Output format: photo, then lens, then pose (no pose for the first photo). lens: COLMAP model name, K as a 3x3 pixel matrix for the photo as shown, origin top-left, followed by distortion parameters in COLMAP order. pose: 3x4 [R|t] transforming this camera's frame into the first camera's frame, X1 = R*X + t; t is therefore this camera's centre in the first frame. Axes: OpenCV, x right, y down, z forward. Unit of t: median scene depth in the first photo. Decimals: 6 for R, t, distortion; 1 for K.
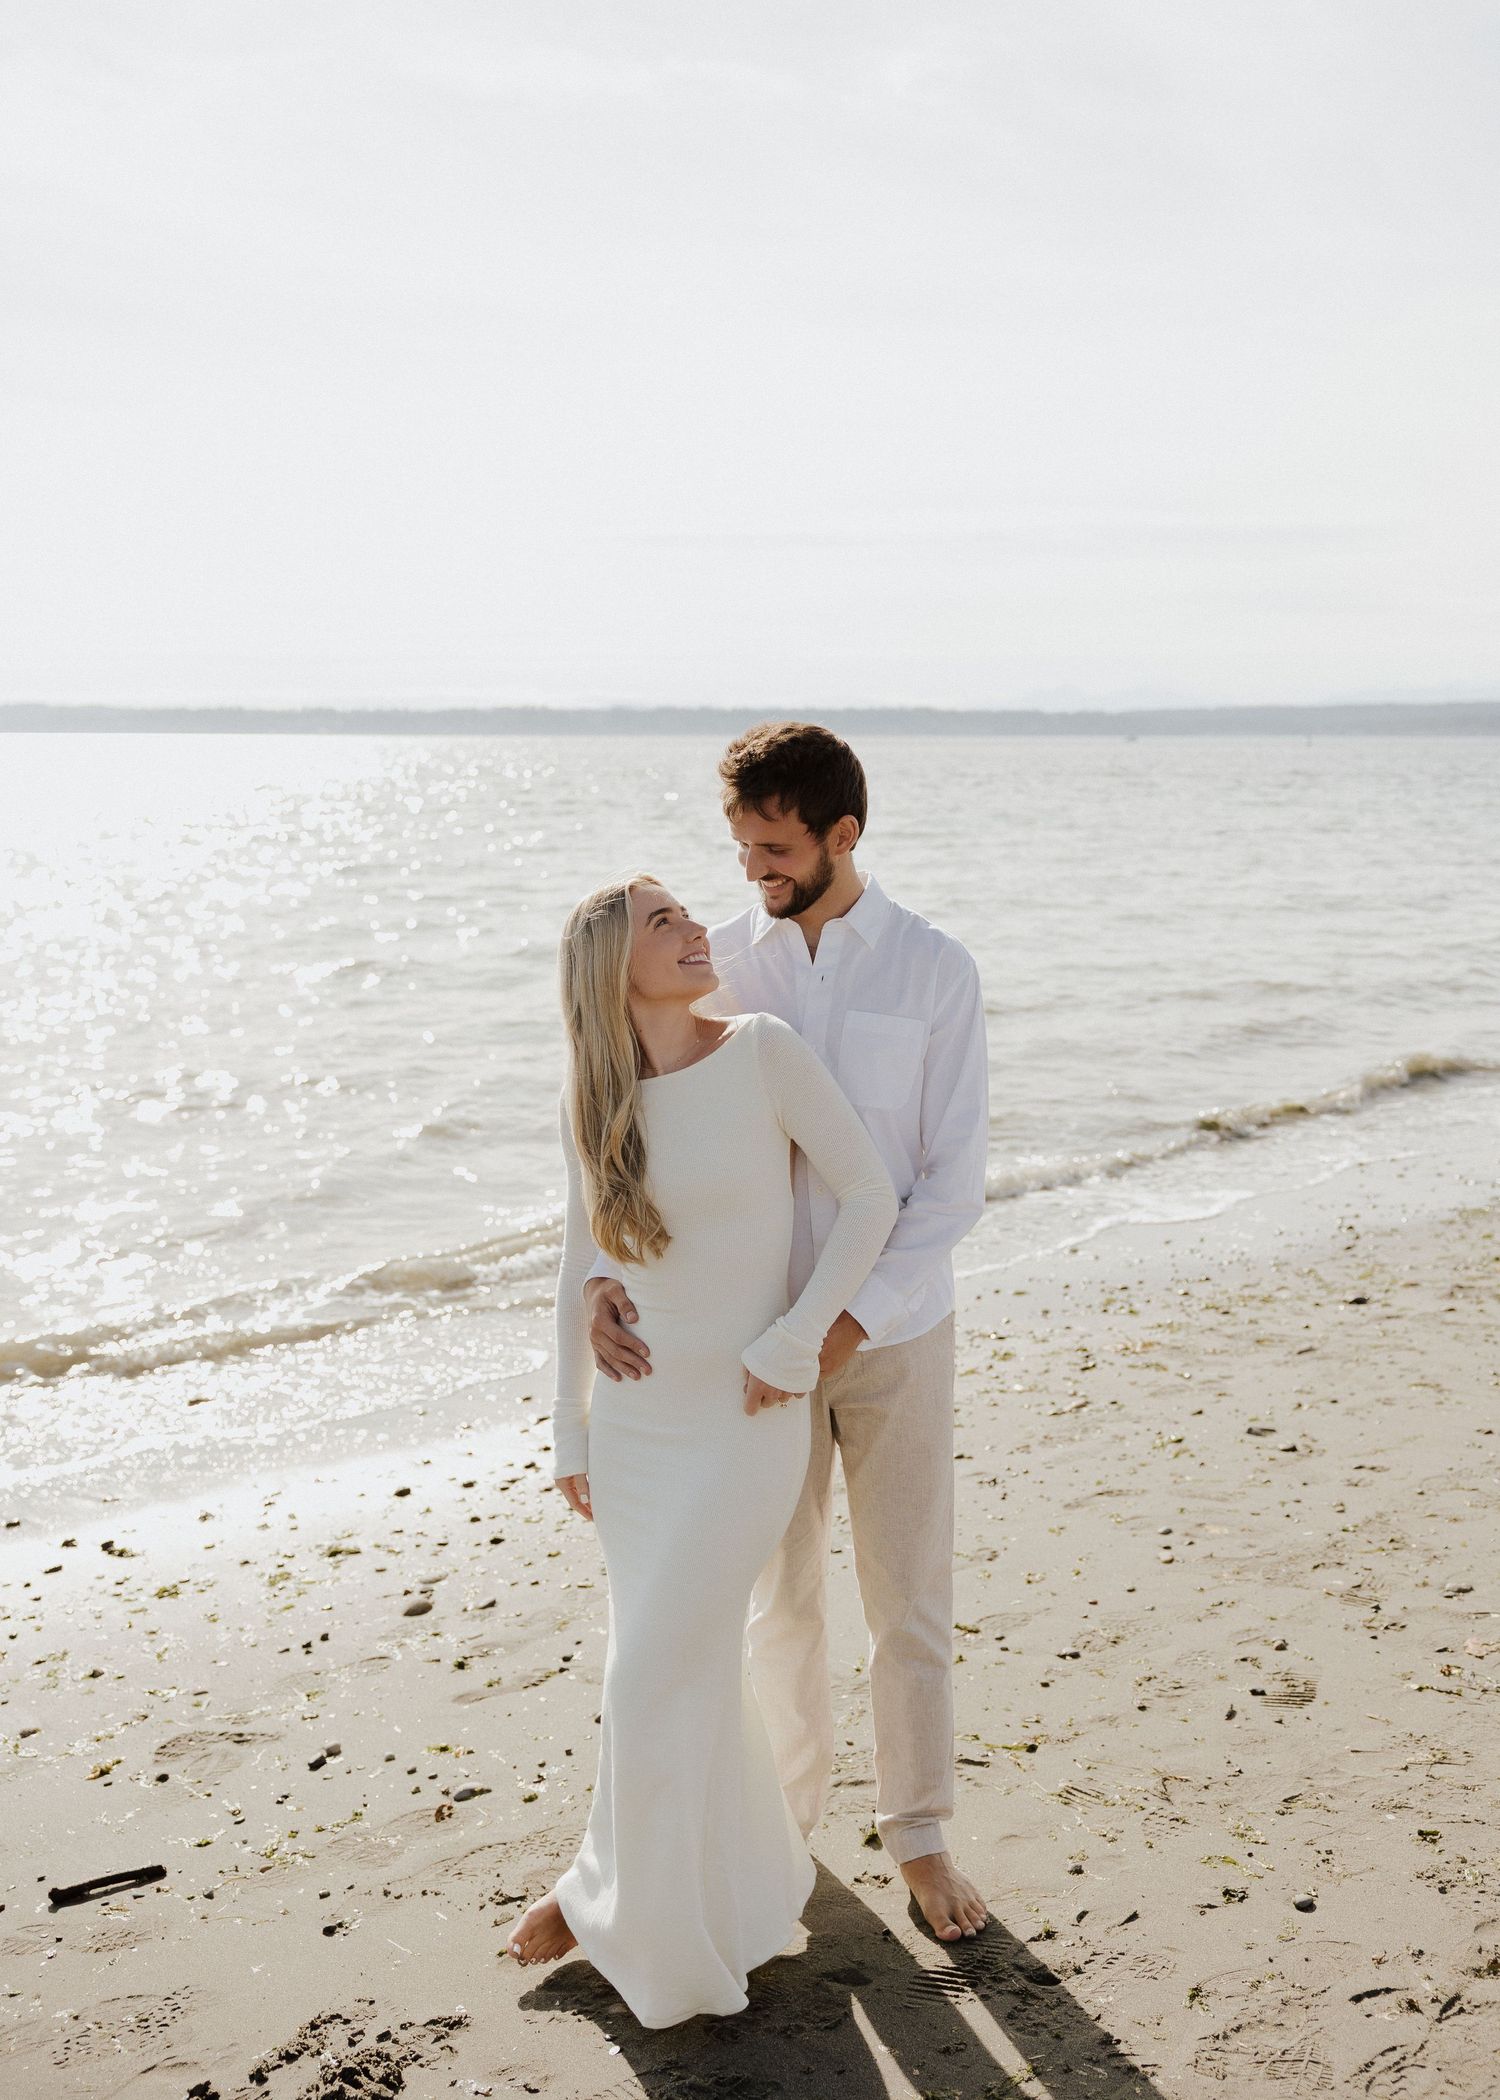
lens RADIAL K [[1980.3, 0, 763.4], [0, 1980.3, 1049.1], [0, 0, 1]] dist [-0.003888, 0.000000]
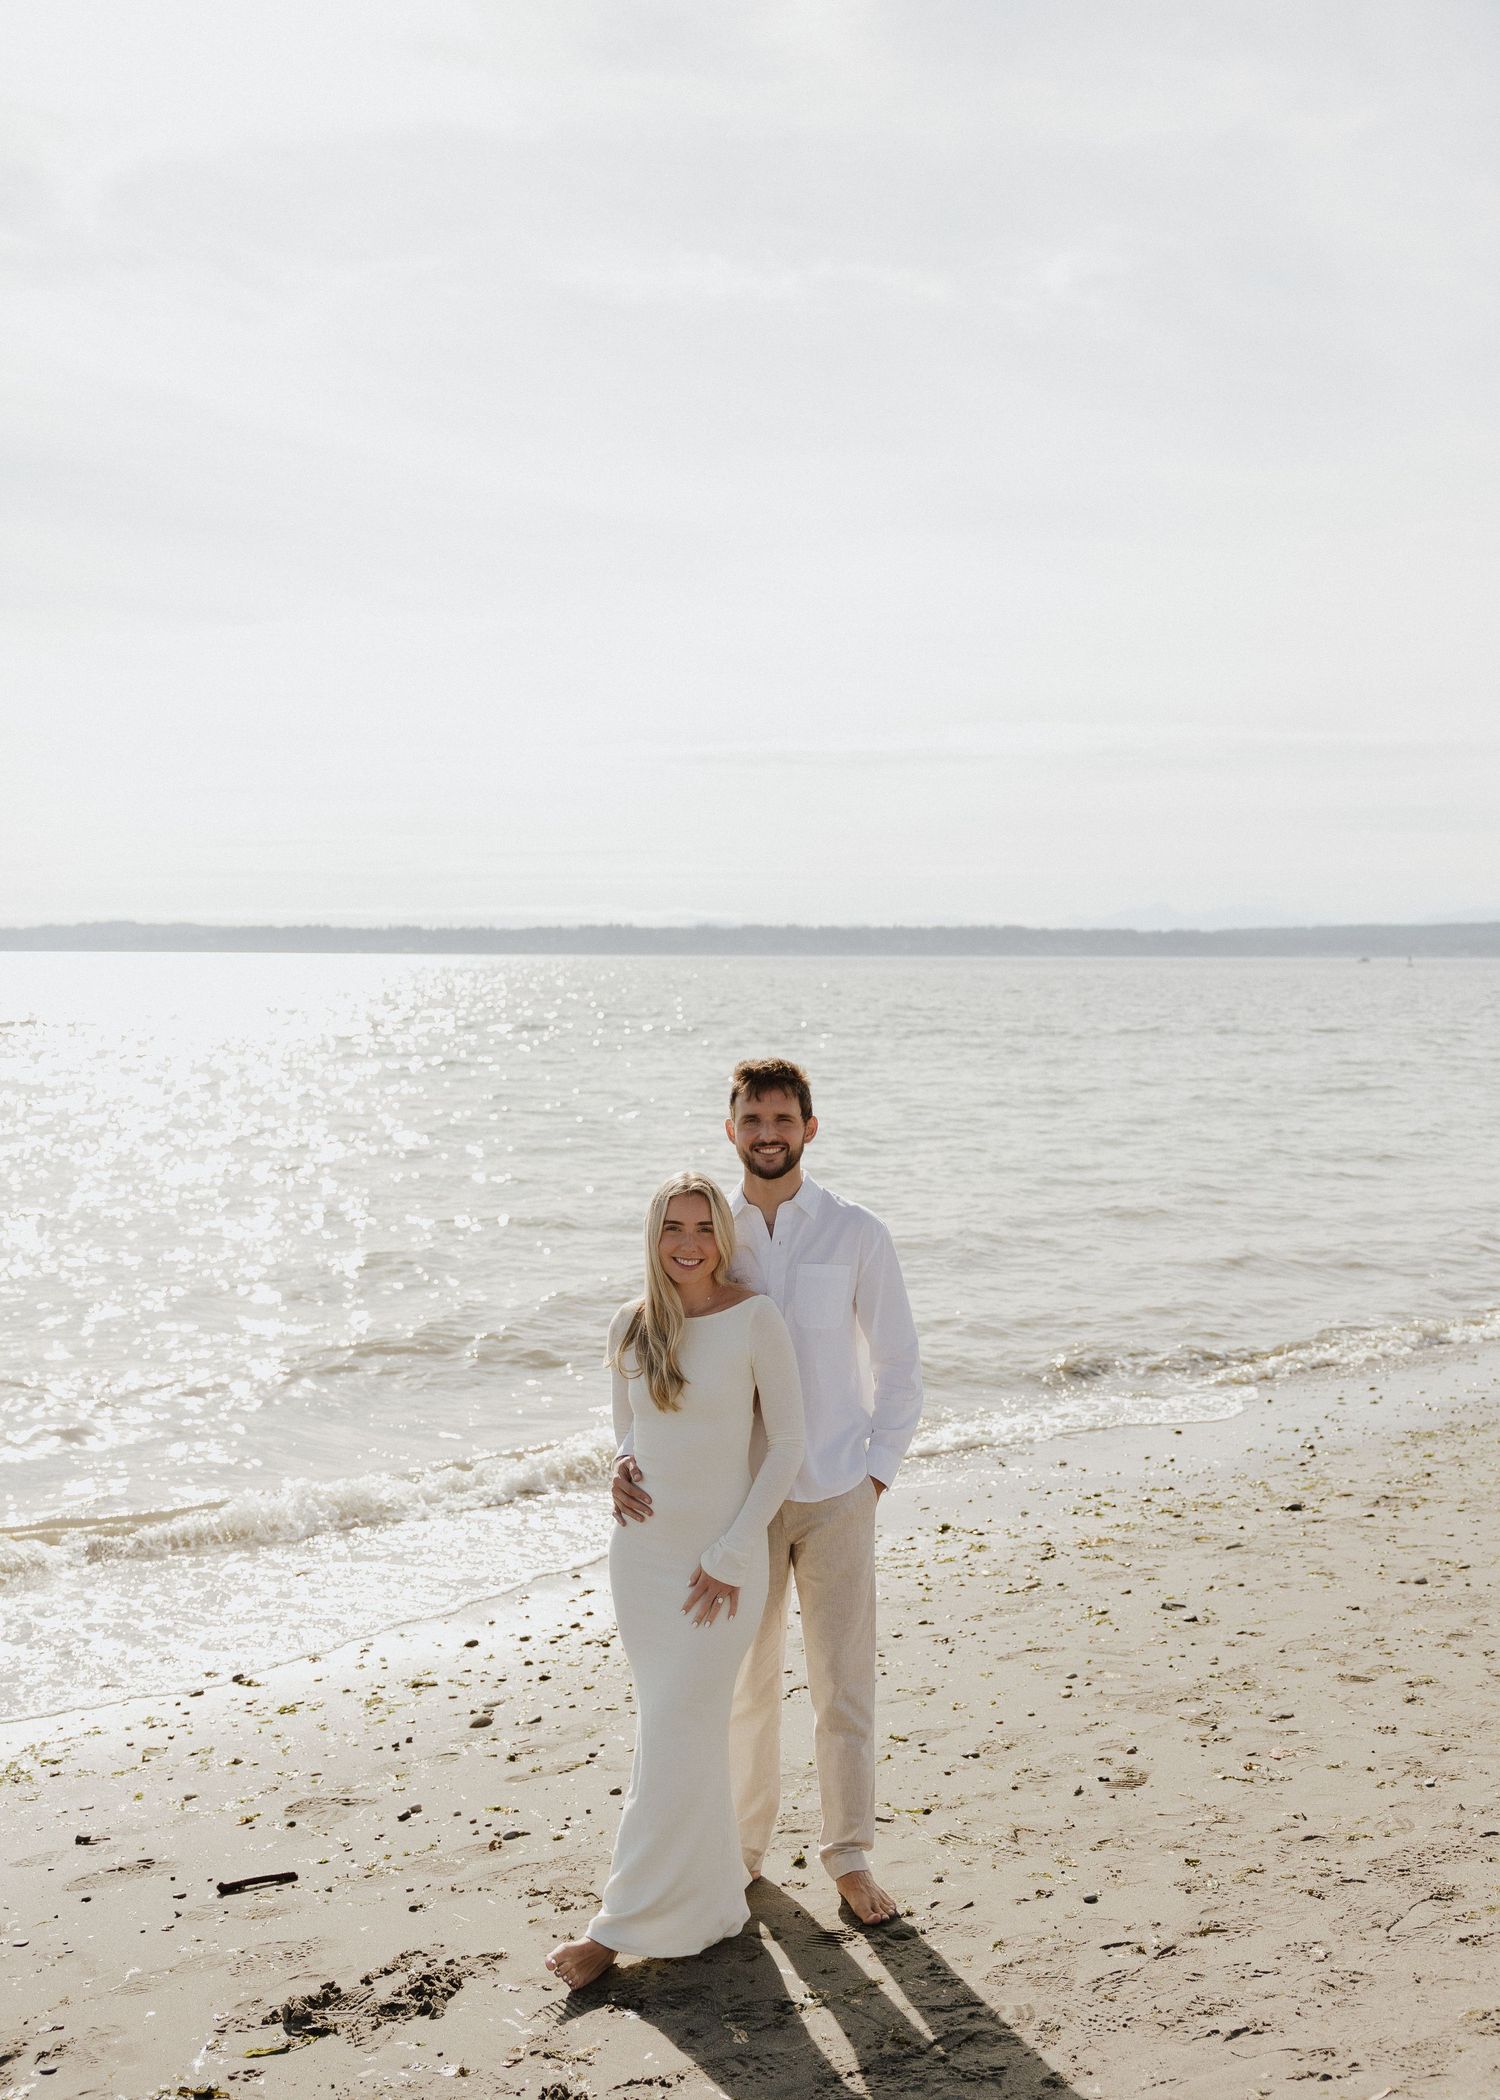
lens RADIAL K [[2019.8, 0, 745.8], [0, 2019.8, 1132.1], [0, 0, 1]] dist [-0.006145, 0.000000]
pose [[0.998669, 0.006105, -0.051209, 0.062205], [-0.009640, 0.997564, -0.069083, -0.011219], [0.050662, 0.069484, 0.996296, -0.325058]]
